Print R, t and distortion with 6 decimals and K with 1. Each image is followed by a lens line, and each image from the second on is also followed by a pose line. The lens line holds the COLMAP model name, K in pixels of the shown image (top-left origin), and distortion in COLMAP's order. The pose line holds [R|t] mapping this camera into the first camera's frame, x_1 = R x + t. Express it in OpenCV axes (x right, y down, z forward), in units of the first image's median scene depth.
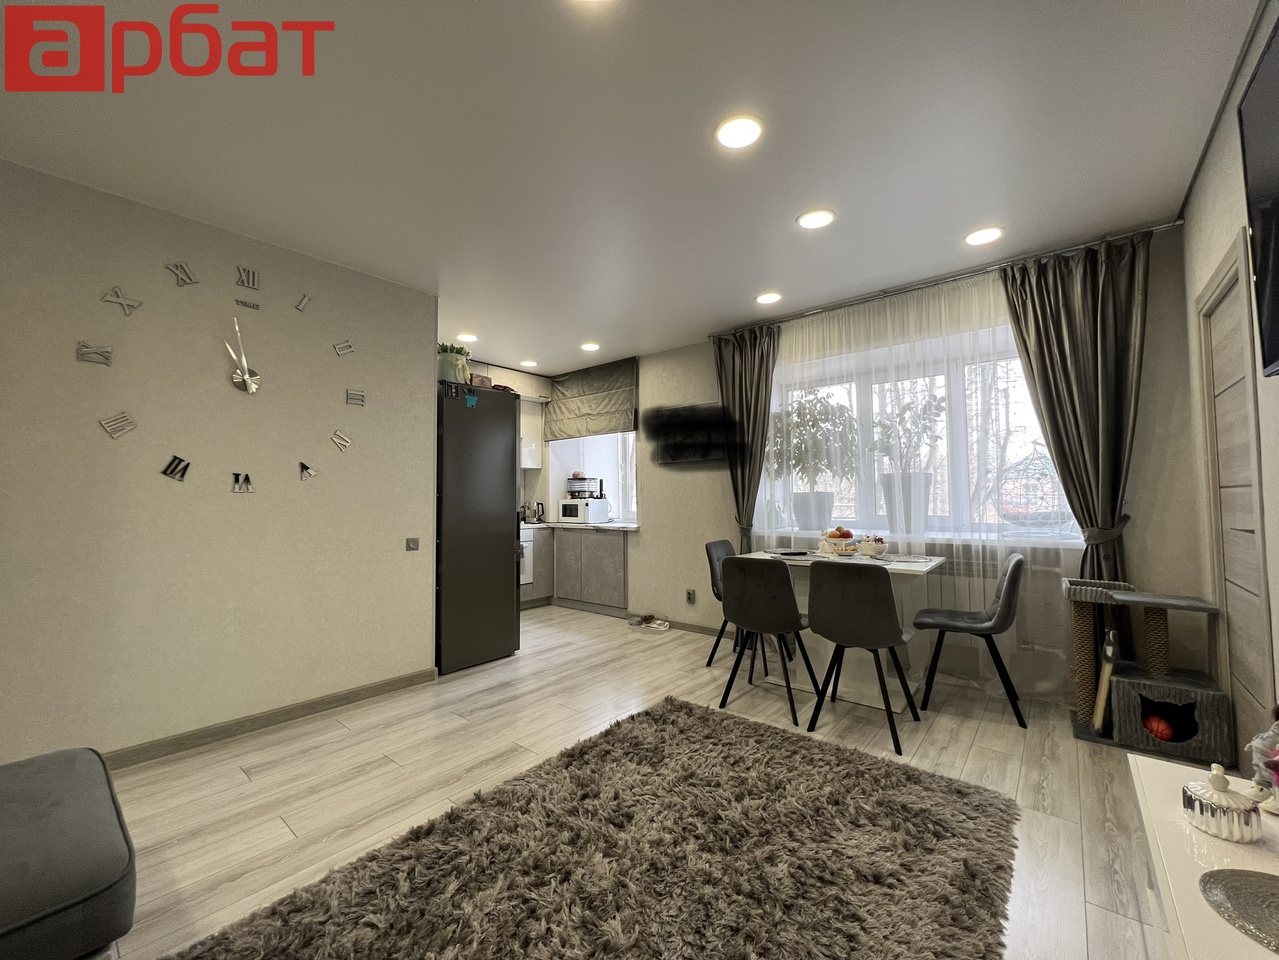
lens RADIAL K [[512.9, 0, 636.2], [0, 512.9, 477.2], [0, 0, 1]] dist [-0.001034, 0.000299]
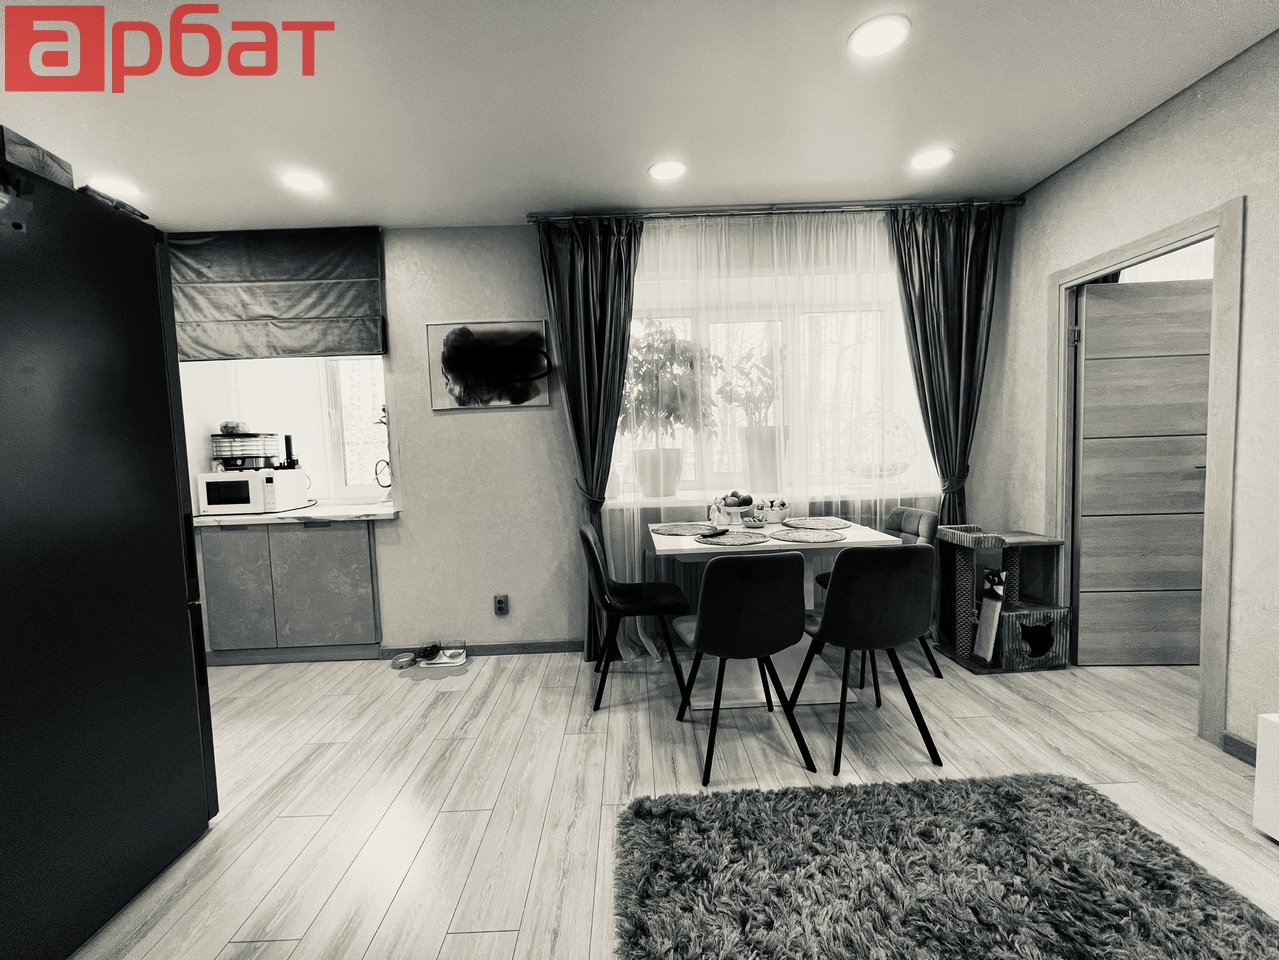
lens RADIAL K [[512.9, 0, 636.2], [0, 512.9, 477.2], [0, 0, 1]] dist [-0.001034, 0.000299]
pose [[0.758286, -0.063466, 0.648826, -0.202203], [0.002224, 0.995496, 0.094777, -0.004038], [-0.651918, -0.070425, 0.755012, 0.391166]]
